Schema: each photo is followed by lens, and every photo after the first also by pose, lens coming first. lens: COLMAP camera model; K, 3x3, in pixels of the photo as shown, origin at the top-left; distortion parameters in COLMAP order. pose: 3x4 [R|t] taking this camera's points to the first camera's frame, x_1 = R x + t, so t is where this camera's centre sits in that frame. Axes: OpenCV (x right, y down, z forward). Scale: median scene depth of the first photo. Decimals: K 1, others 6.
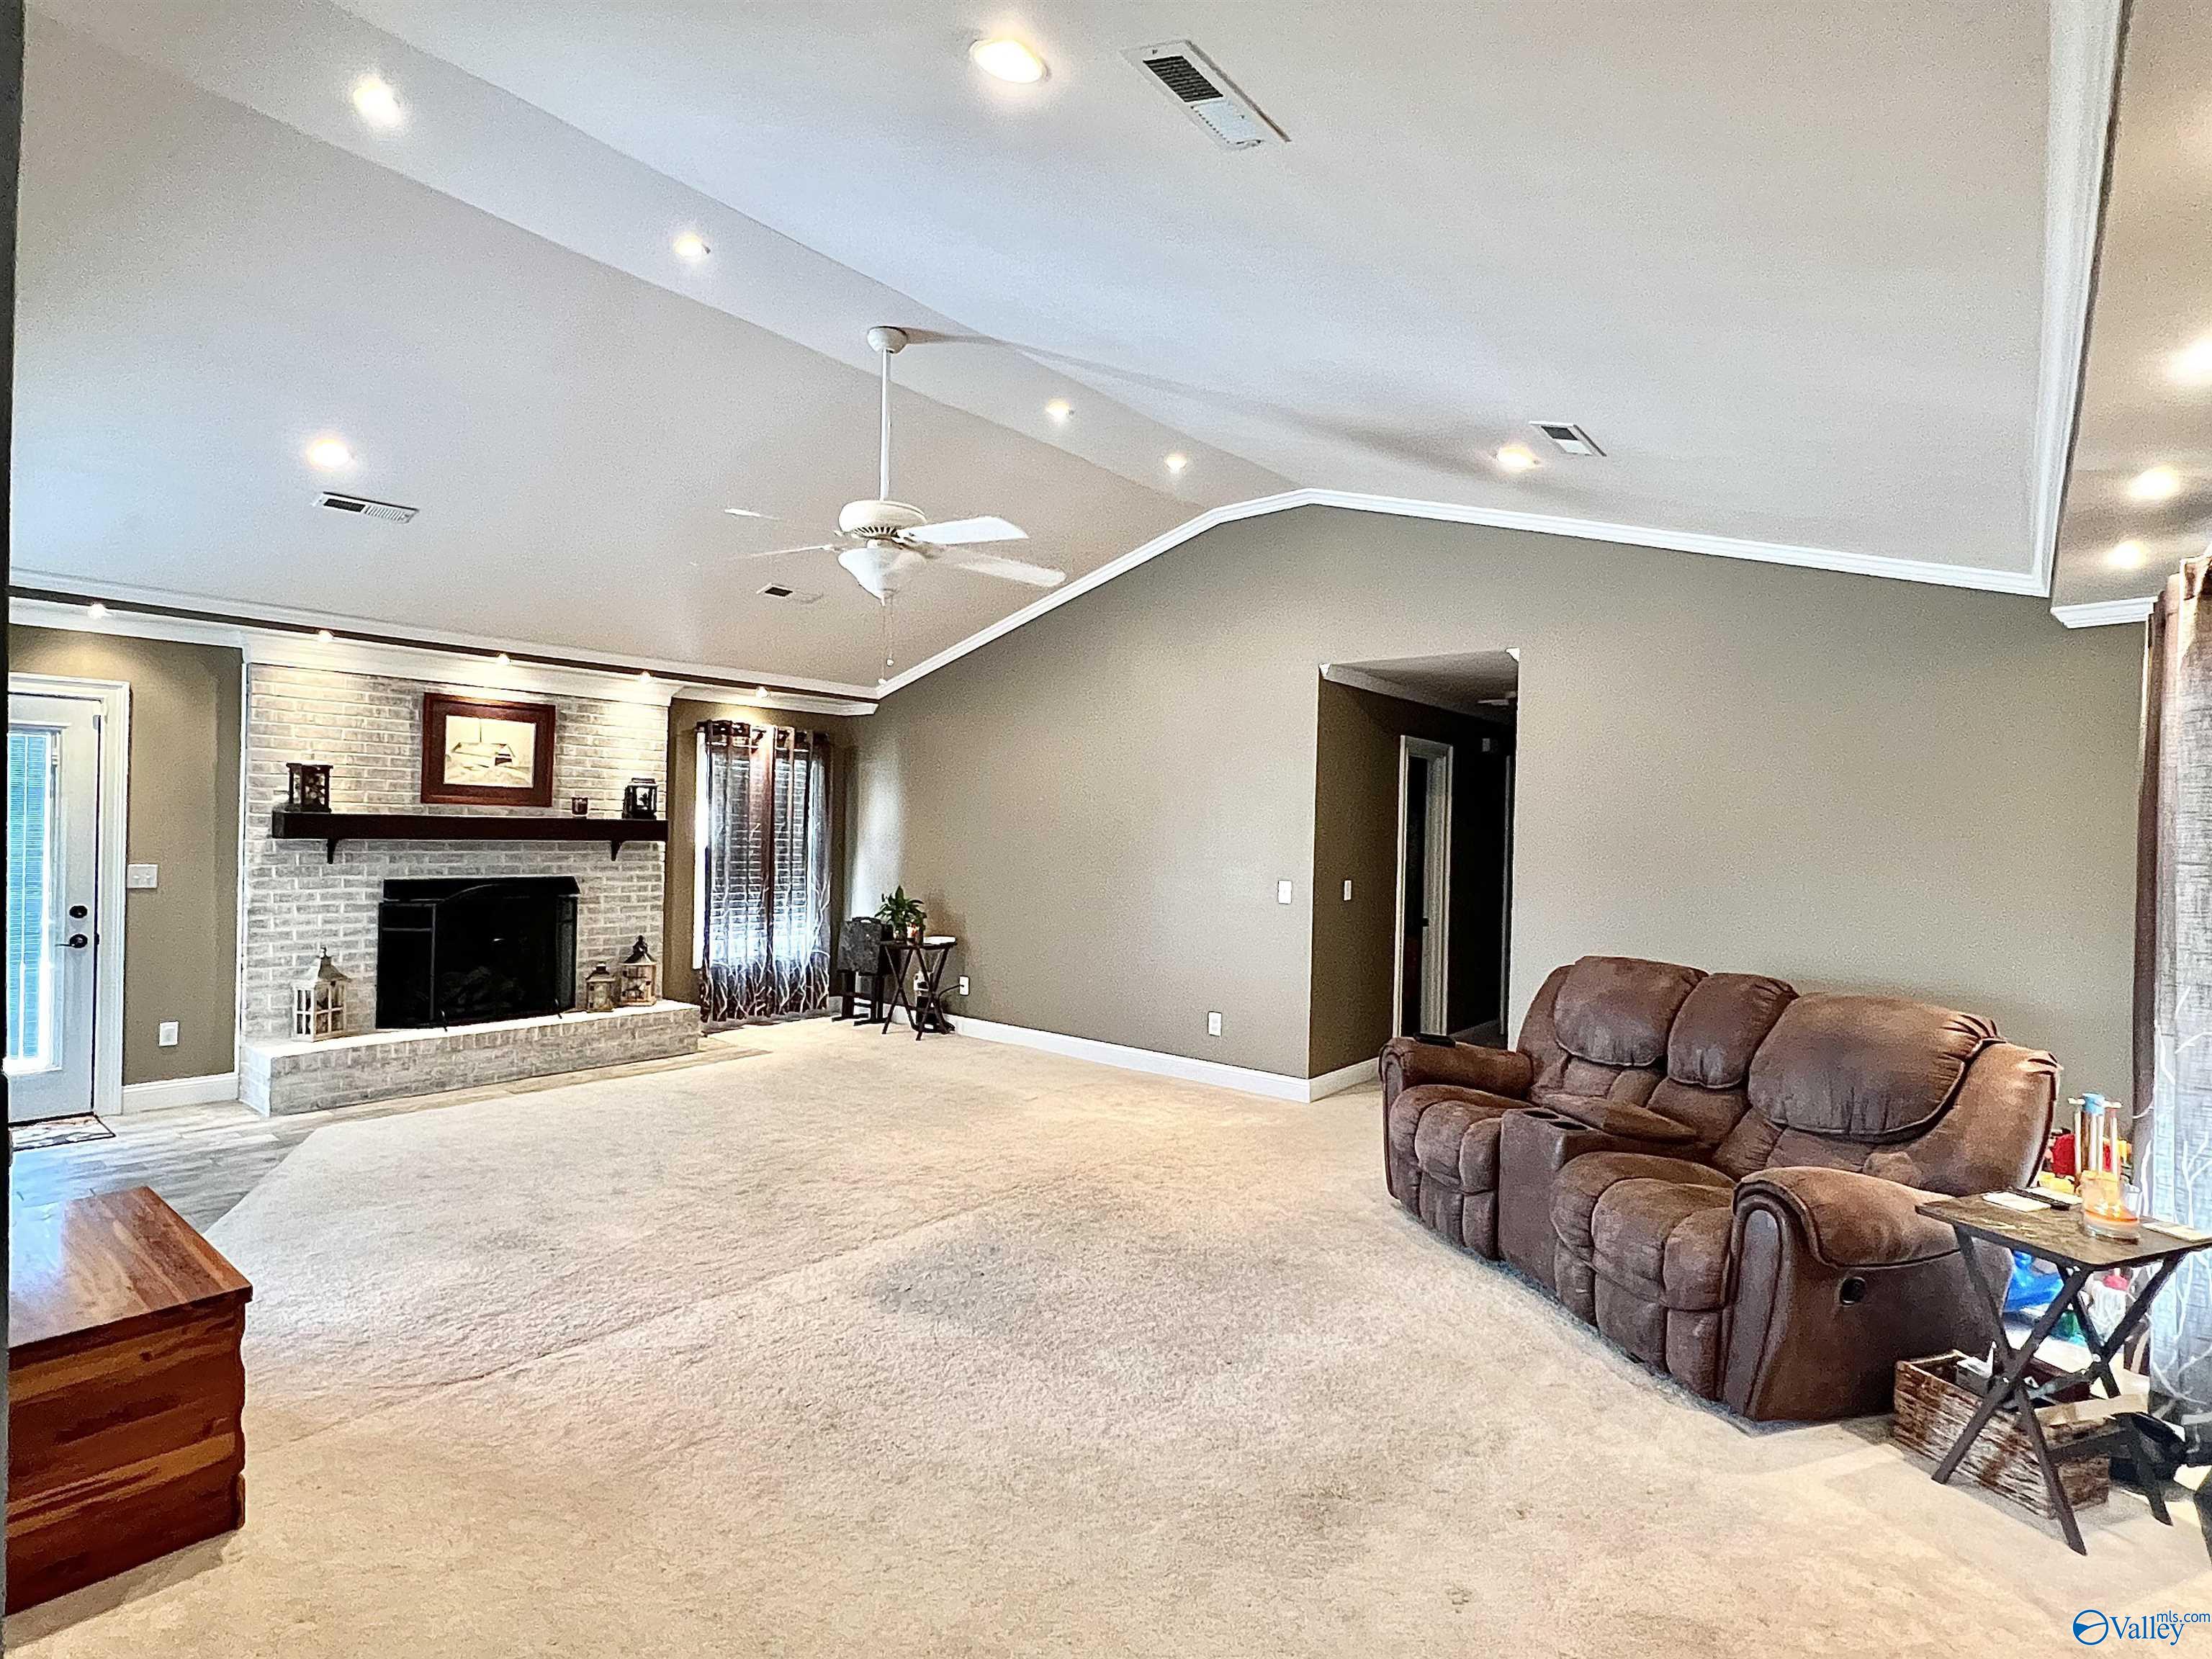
lens RADIAL K [[1110.7, 0, 1102.9], [0, 1110.7, 833.8], [0, 0, 1]] dist [0.000120, -0.000258]
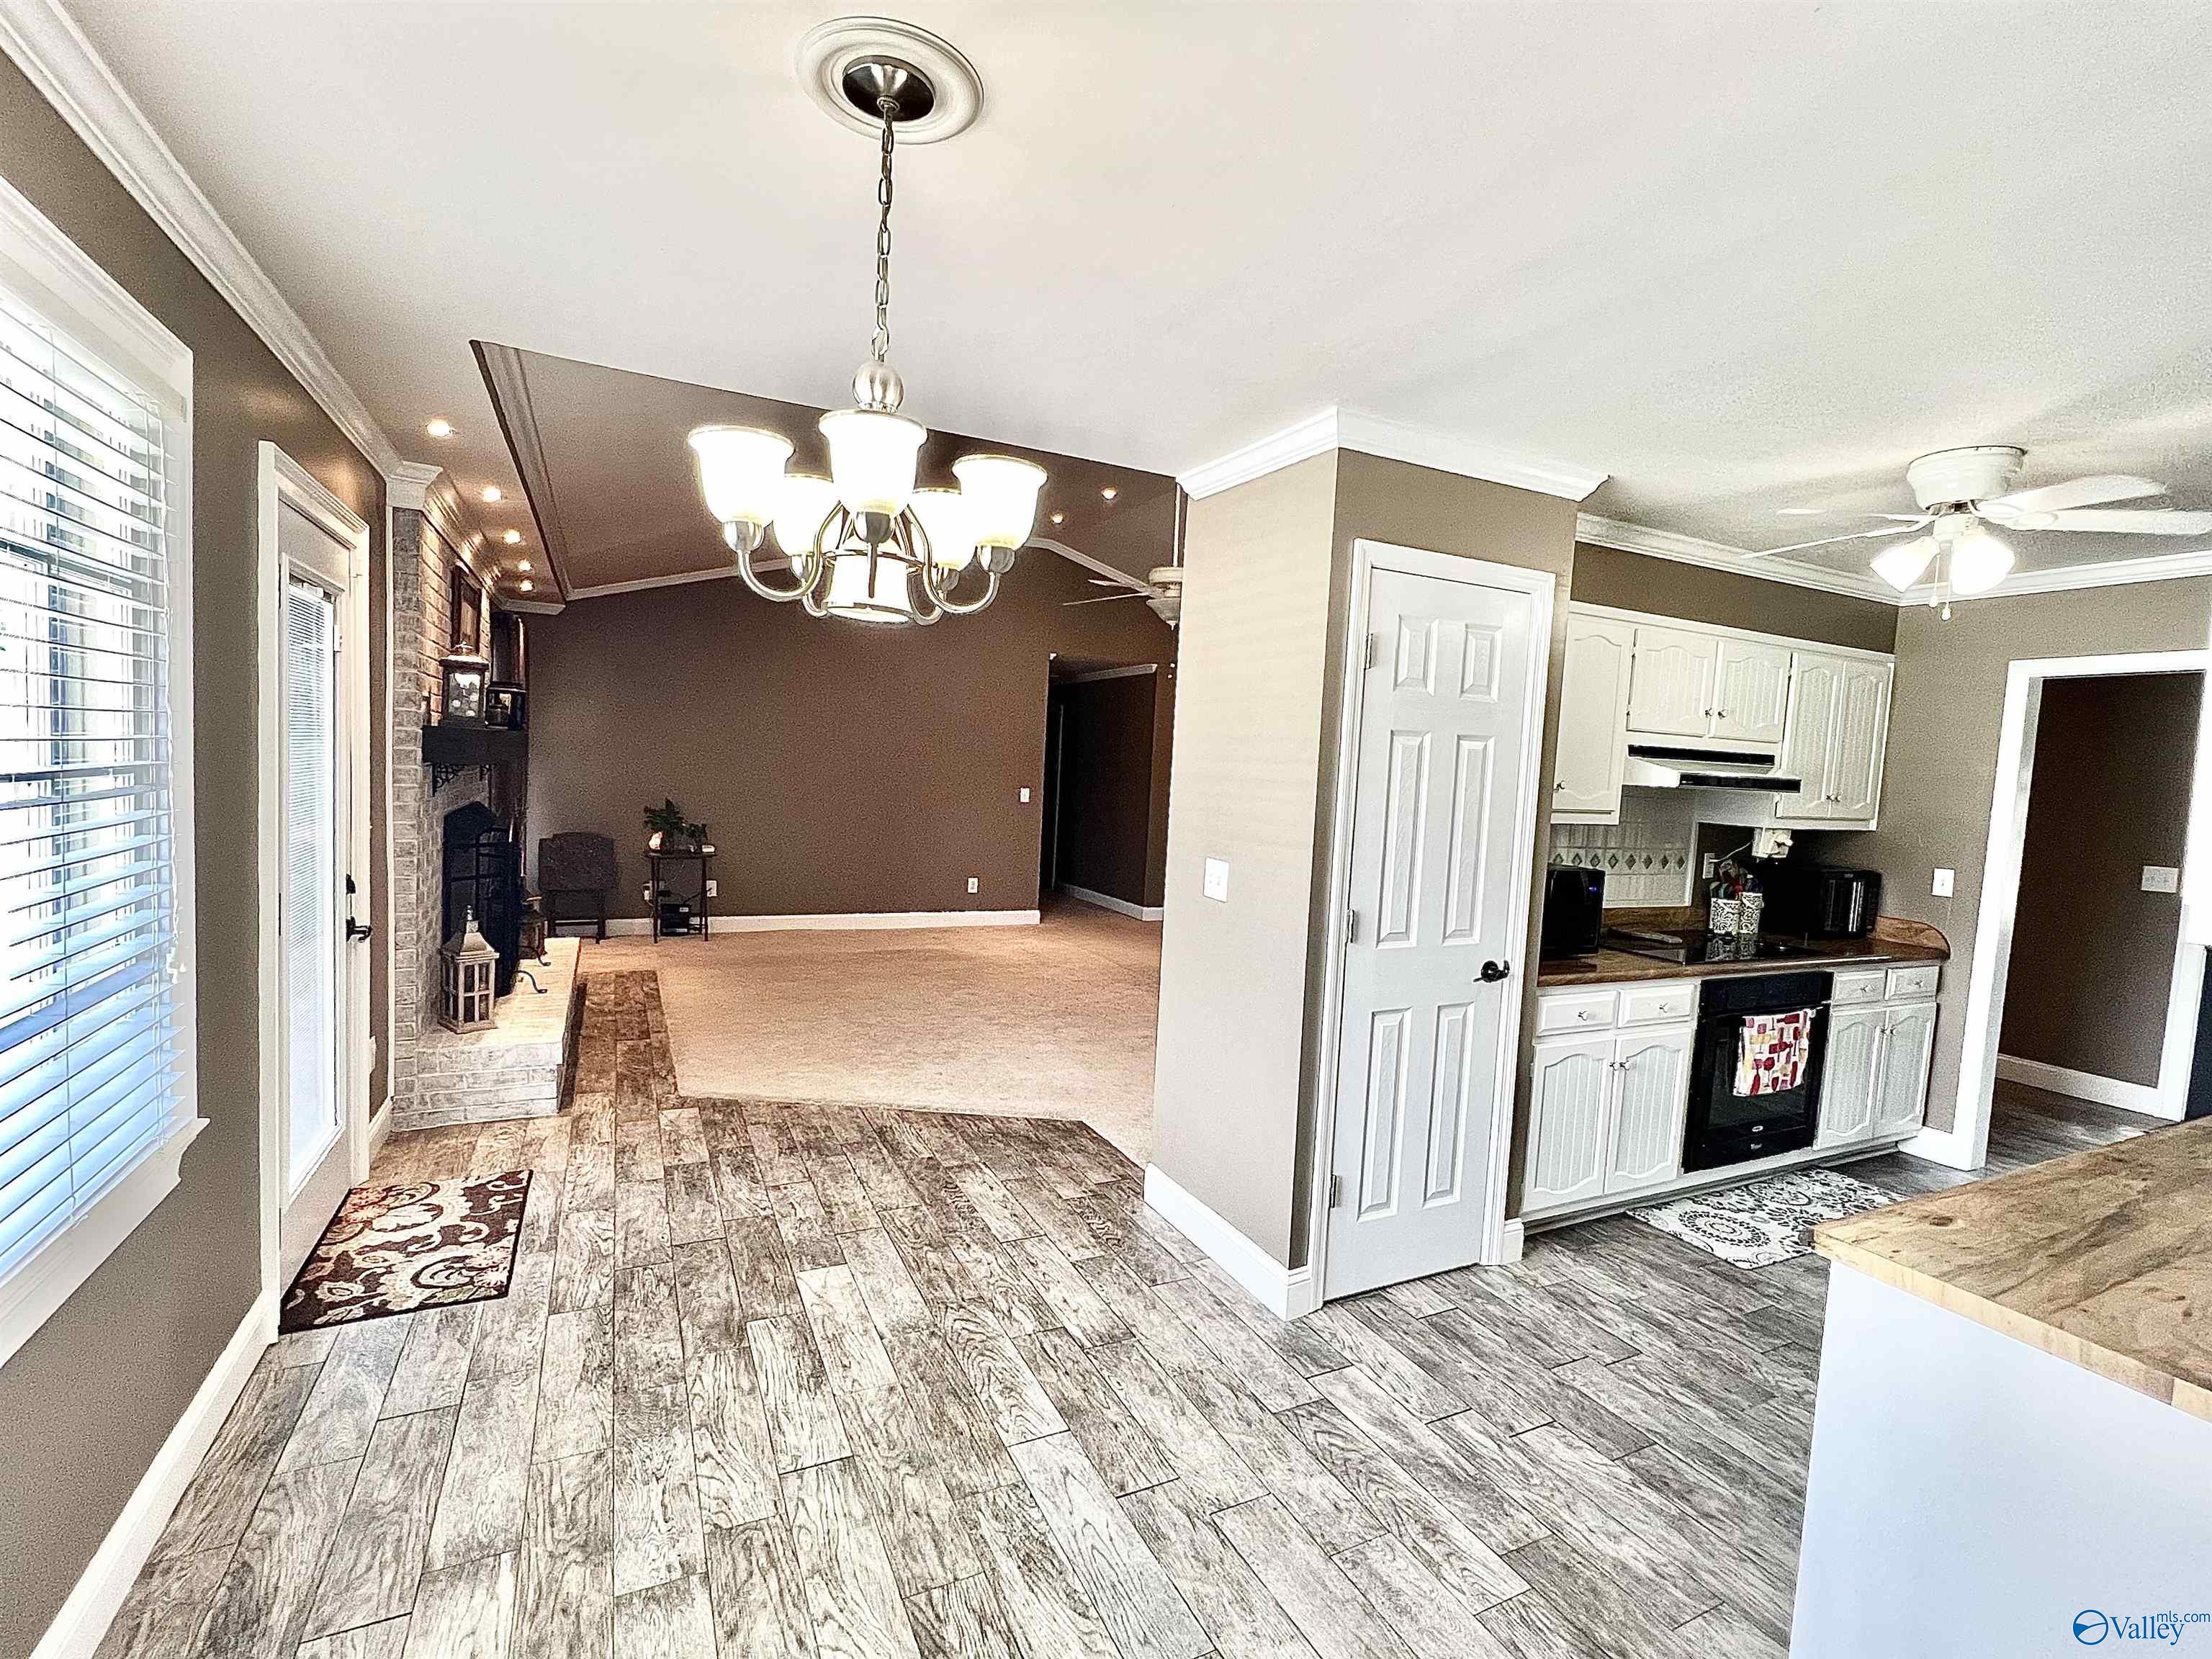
lens RADIAL K [[993.9, 0, 1104.7], [0, 993.9, 829.1], [0, 0, 1]] dist [-0.000210, 0.000008]
pose [[0.413815, -0.061016, 0.908314, -1.079374], [-0.034171, 0.996007, 0.082474, -0.019443], [-0.909719, -0.065167, 0.410078, 0.319045]]
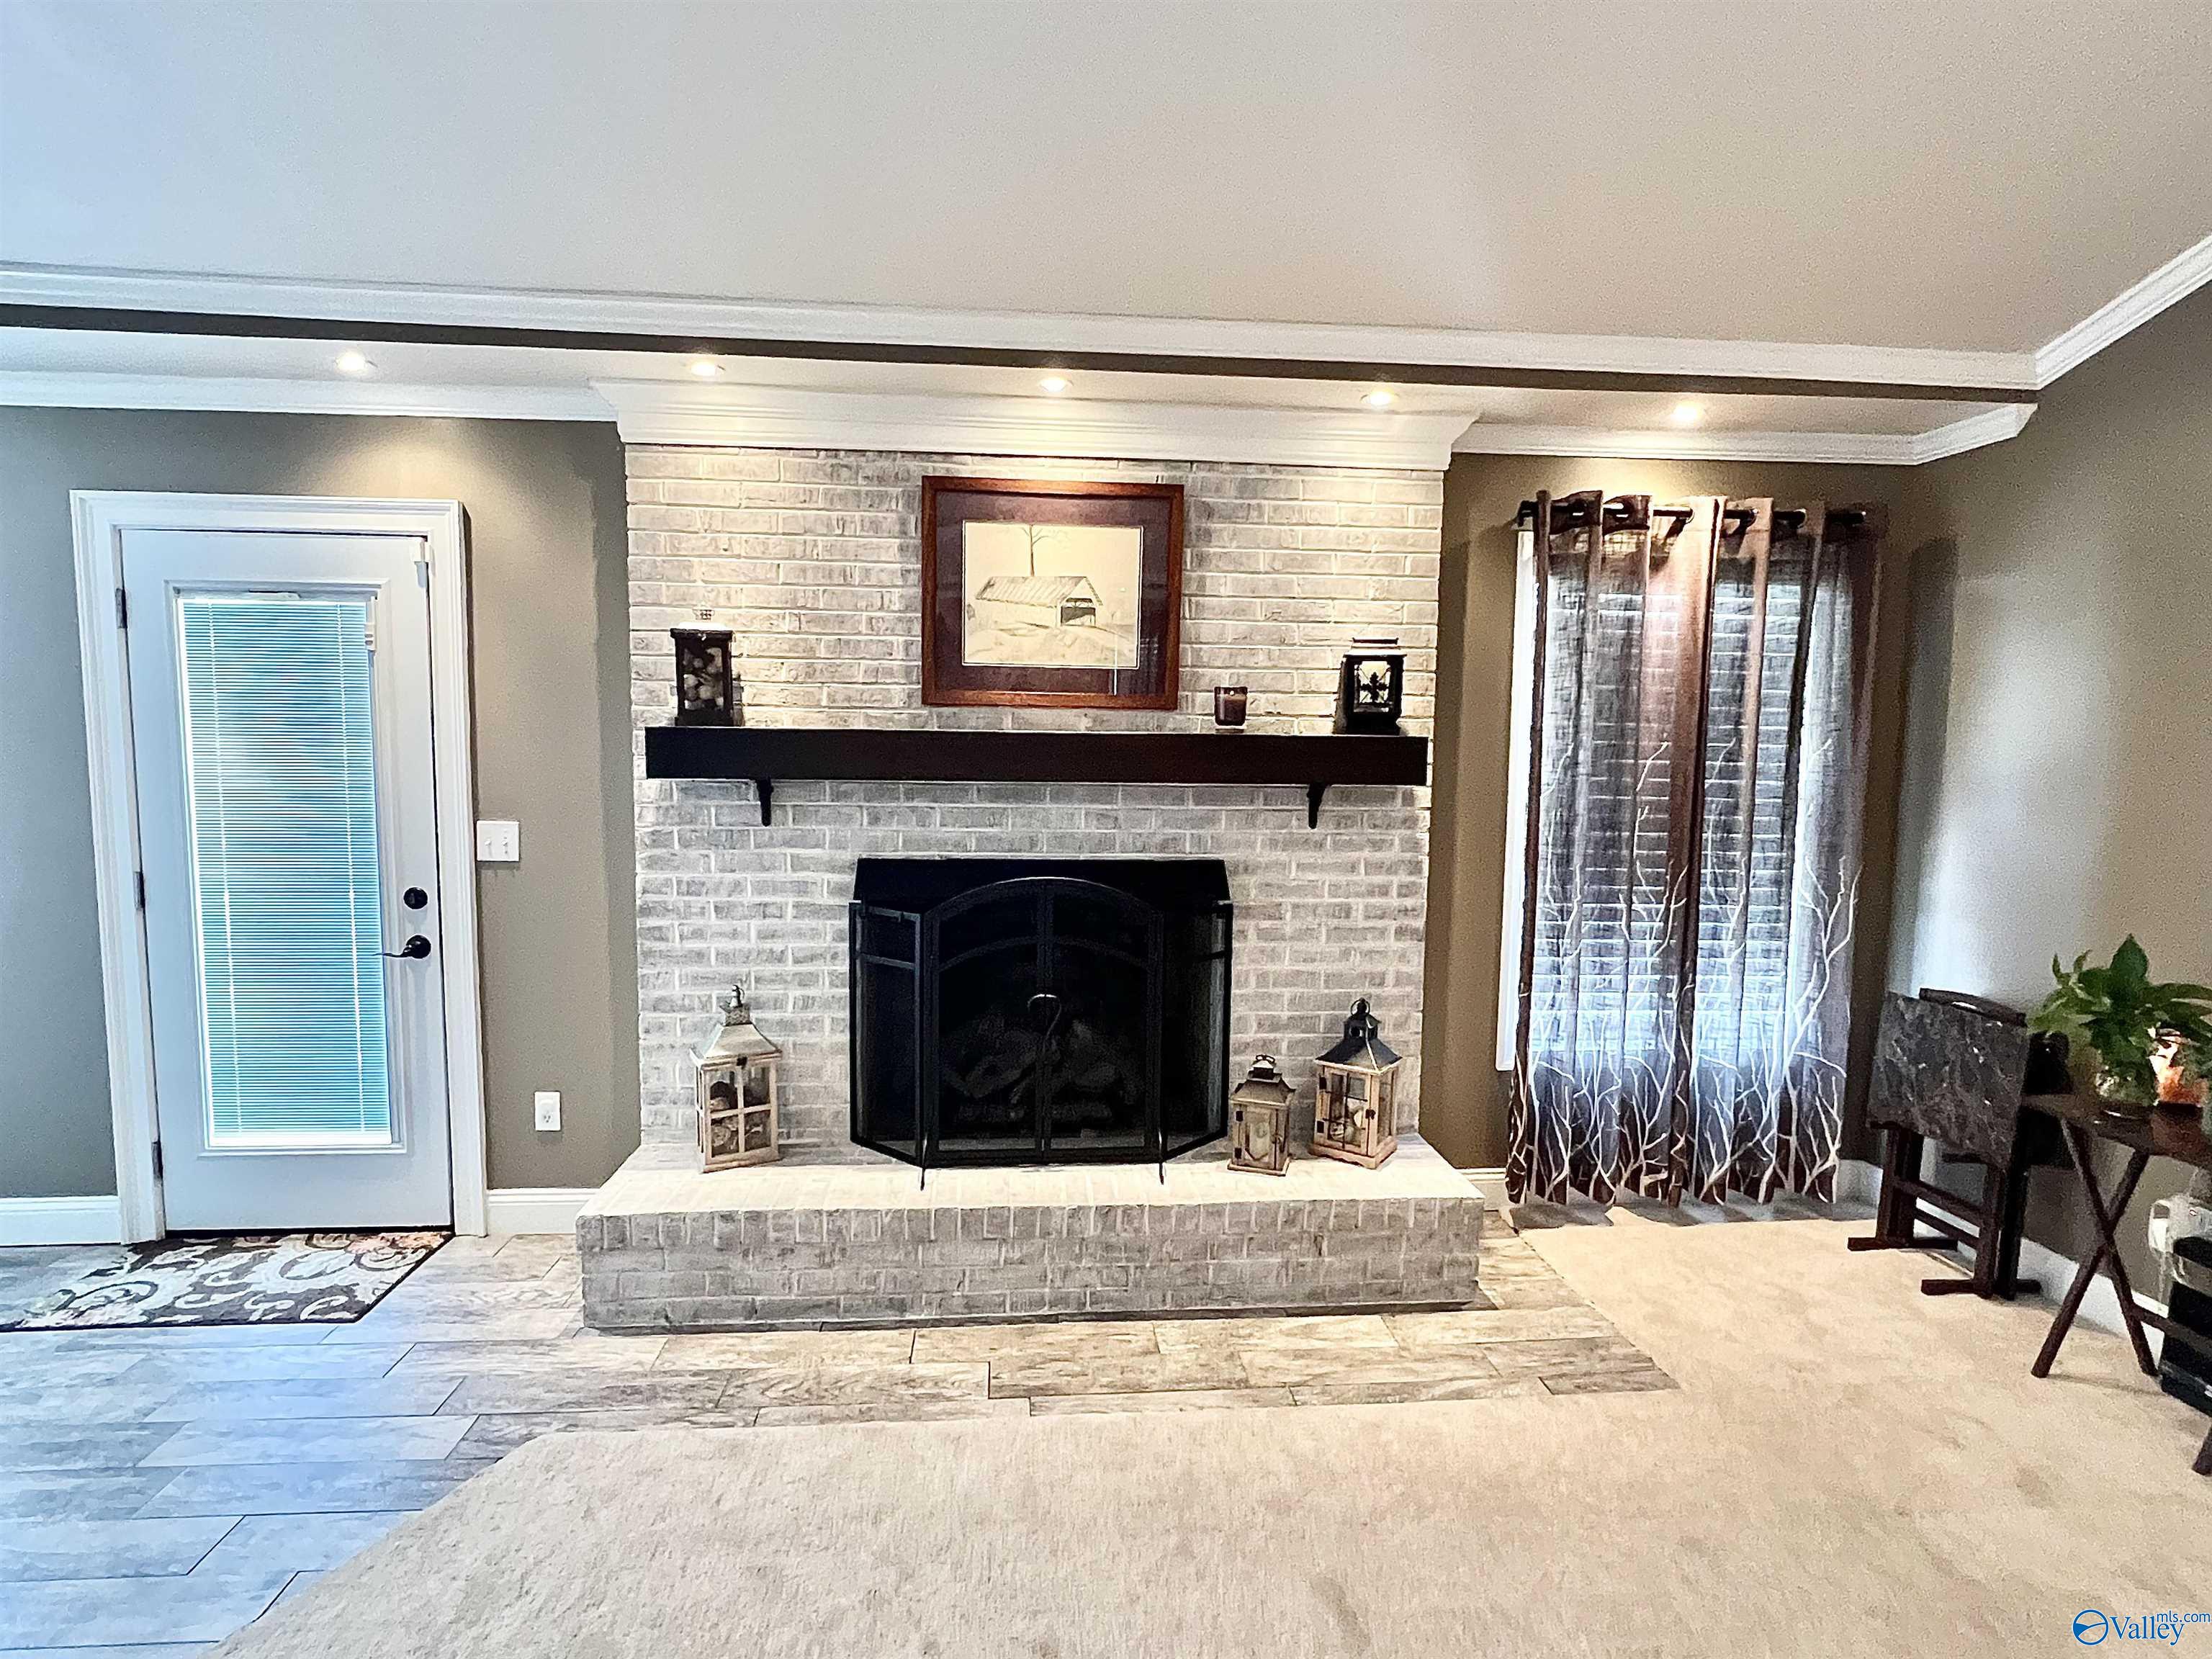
lens RADIAL K [[1111.6, 0, 1103.0], [0, 1111.6, 832.0], [0, 0, 1]] dist [0.000156, -0.000252]
pose [[0.695725, 0.047675, -0.716724, -0.204725], [-0.000700, 0.997840, 0.065694, -0.004278], [0.718308, -0.045203, 0.694255, 0.729652]]
